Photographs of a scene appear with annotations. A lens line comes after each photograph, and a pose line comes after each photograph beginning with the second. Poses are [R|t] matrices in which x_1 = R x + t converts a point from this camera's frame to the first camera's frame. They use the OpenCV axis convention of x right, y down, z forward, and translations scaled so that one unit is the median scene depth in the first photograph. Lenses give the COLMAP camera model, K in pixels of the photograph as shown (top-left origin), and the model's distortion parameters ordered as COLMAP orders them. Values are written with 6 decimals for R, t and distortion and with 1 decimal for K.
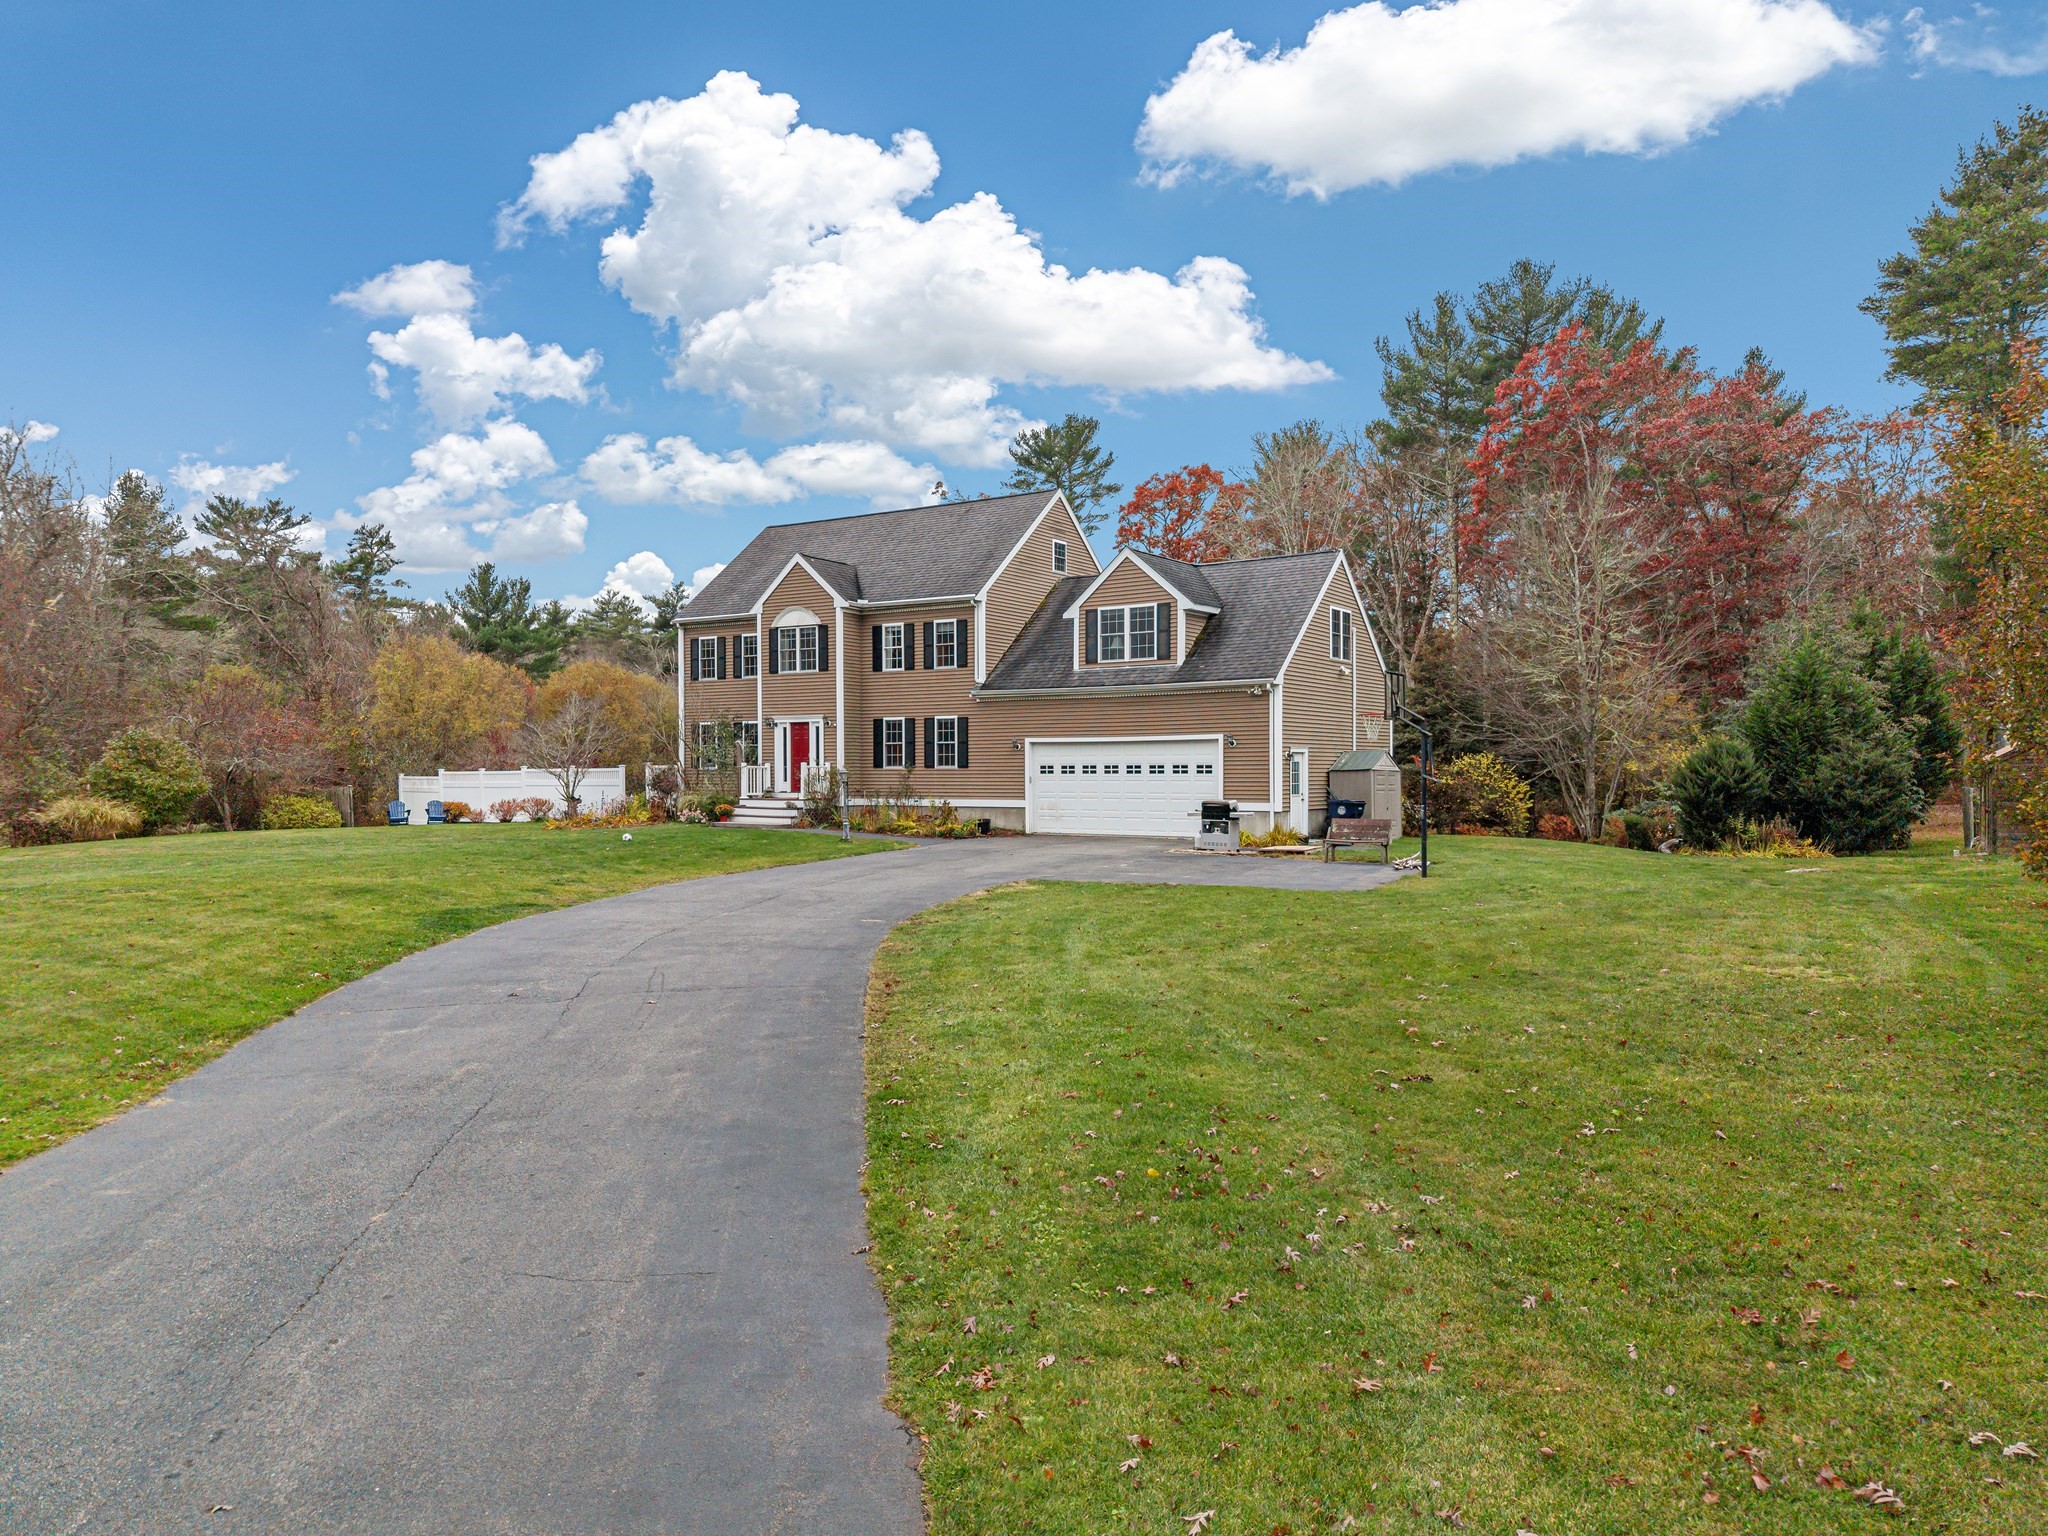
lens RADIAL K [[1435.3, 0, 1027.9], [0, 1435.3, 765.5], [0, 0, 1]] dist [0.026645, -0.005705]
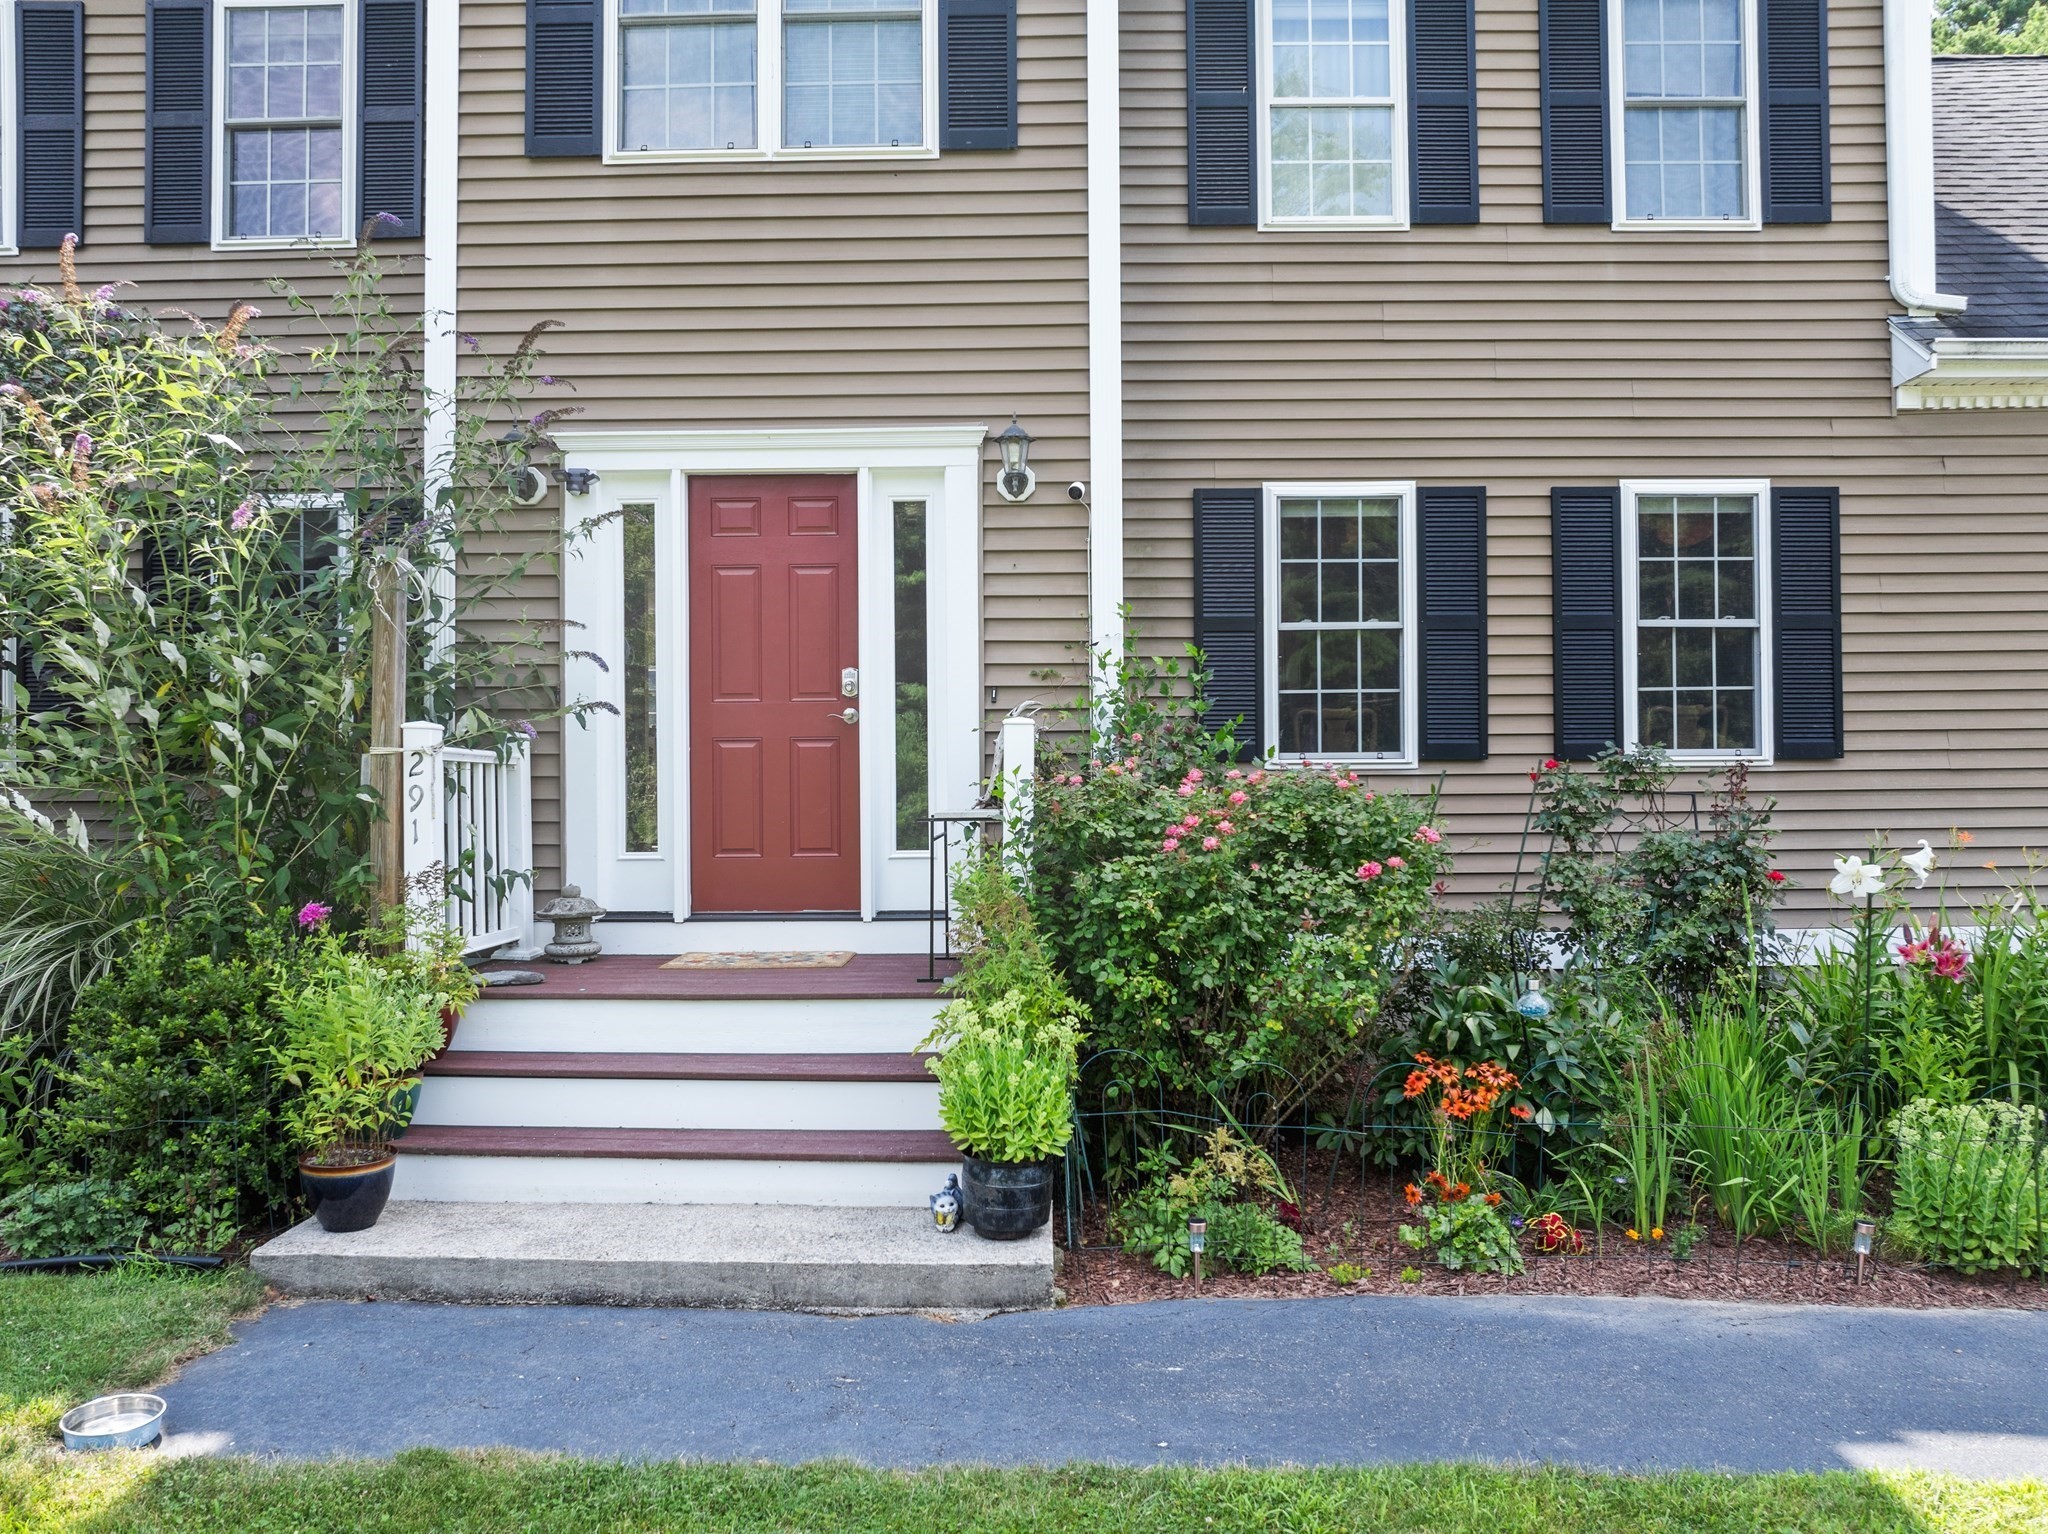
lens RADIAL K [[1469.6, 0, 1018.5], [0, 1469.6, 781.6], [0, 0, 1]] dist [-0.034095, -0.003313]
pose [[0.852977, -0.000142, 0.521948, -0.231392], [0.002831, 0.999987, -0.004355, 0.005005], [-0.521940, 0.005193, 0.852966, 0.889049]]
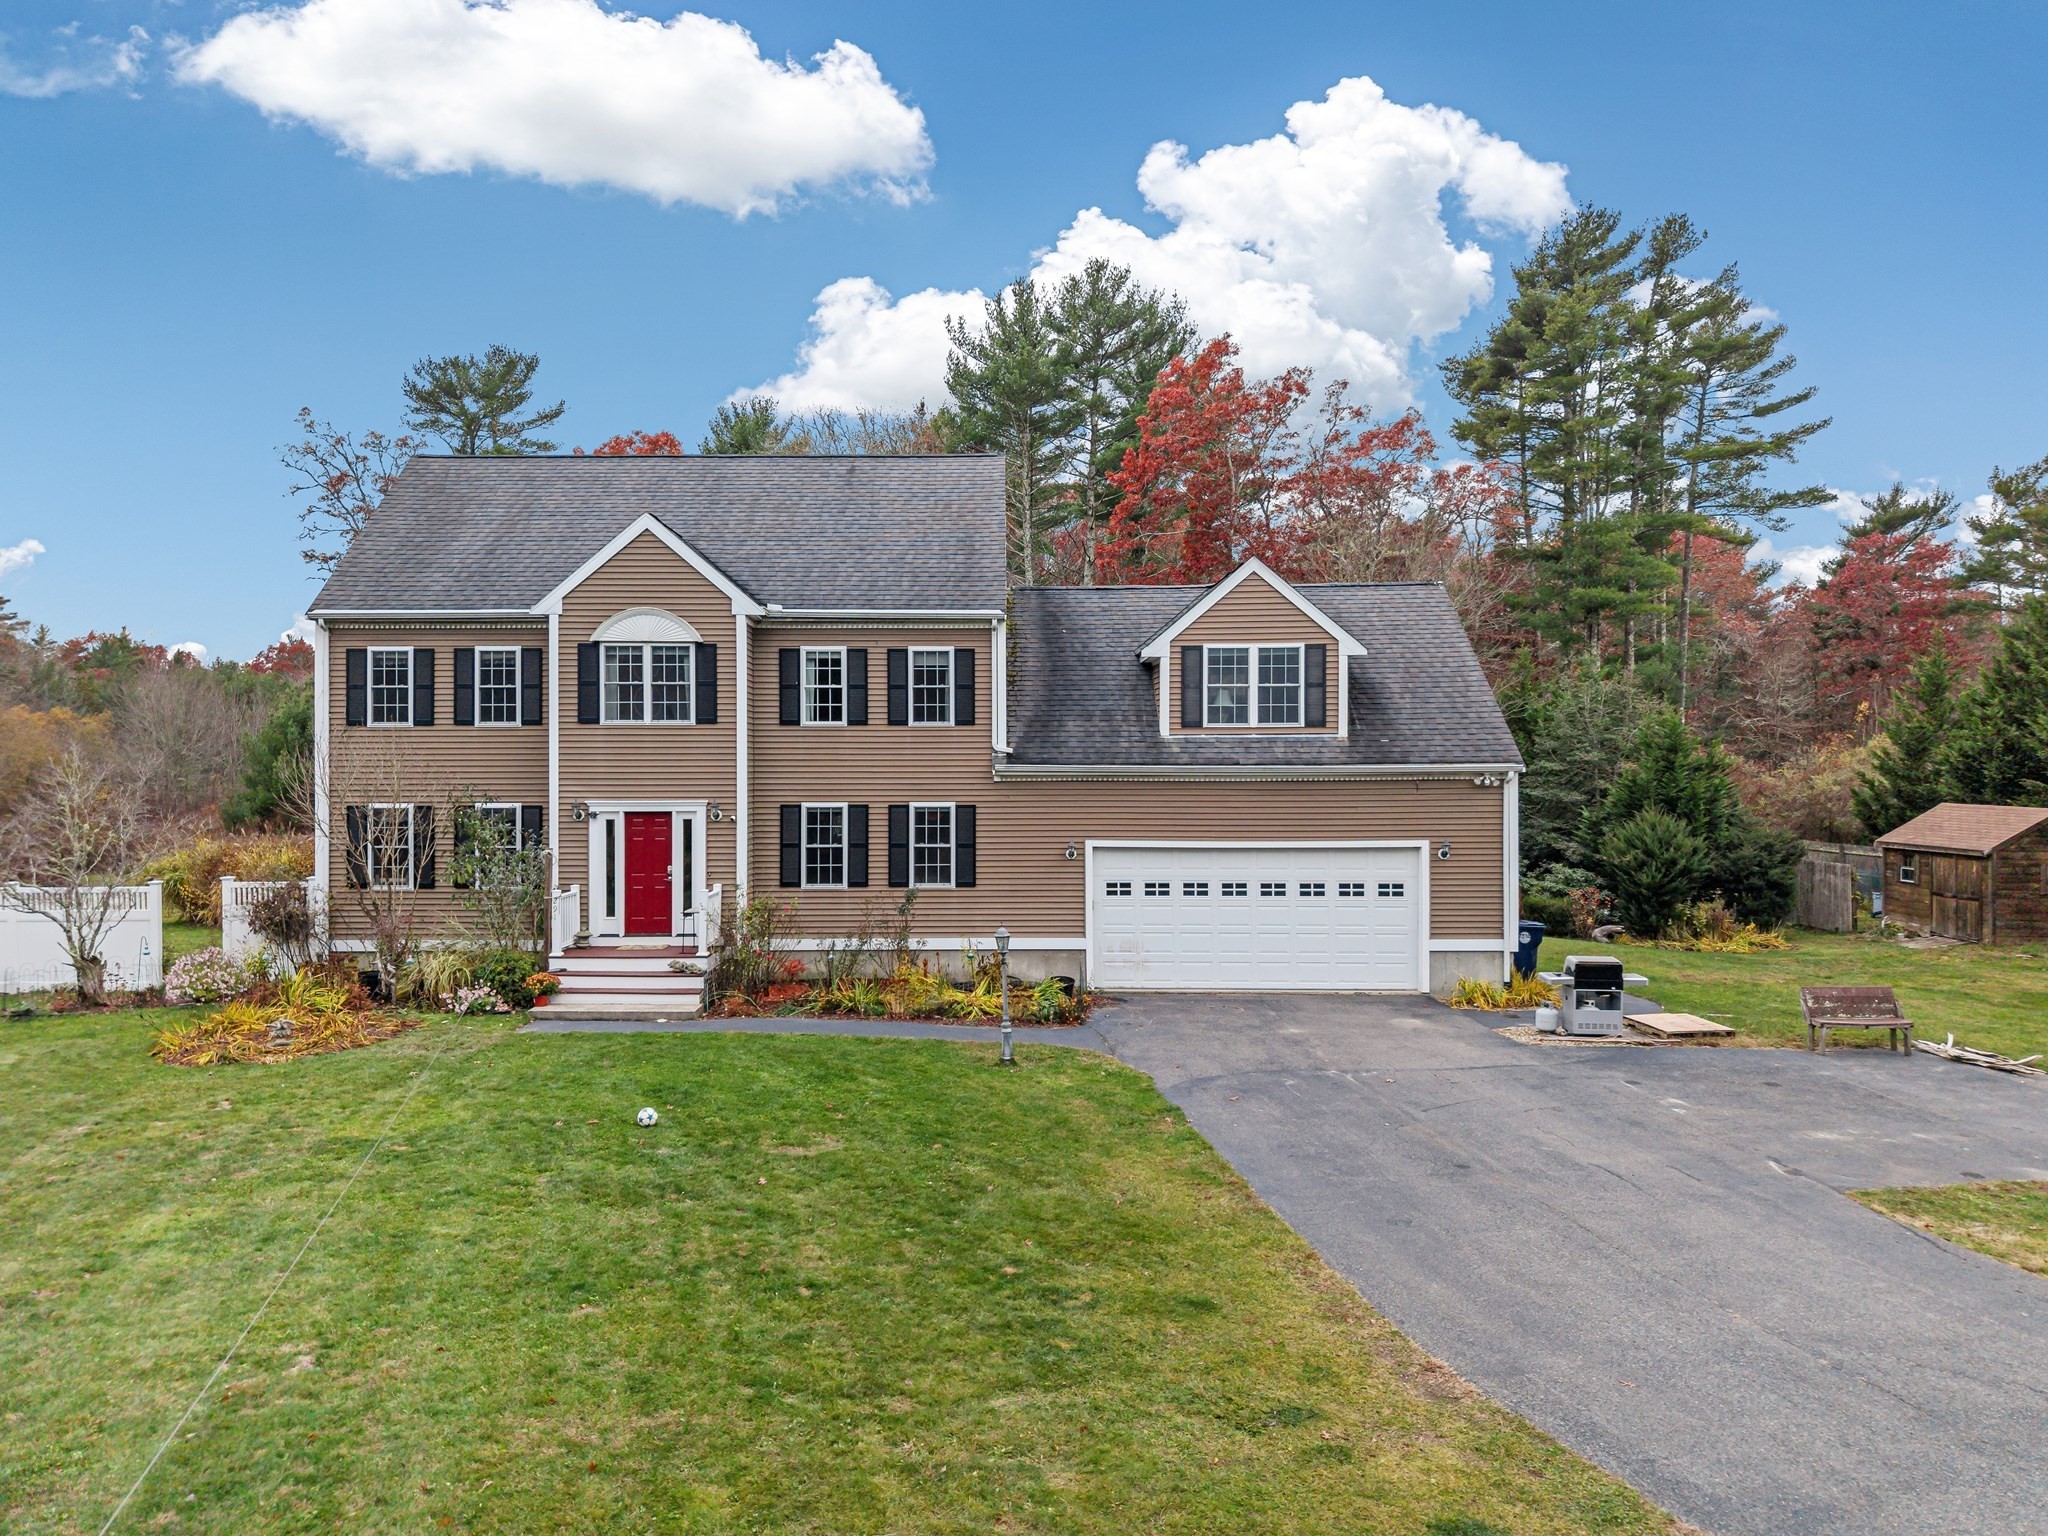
lens RADIAL K [[1435.3, 0, 1028.3], [0, 1435.3, 755.2], [0, 0, 1]] dist [0.026645, -0.005705]
pose [[0.839780, 0.003698, 0.542914, -0.358607], [-0.002526, 0.999993, -0.002905, -0.053434], [-0.542921, 0.001068, 0.839783, 0.462274]]
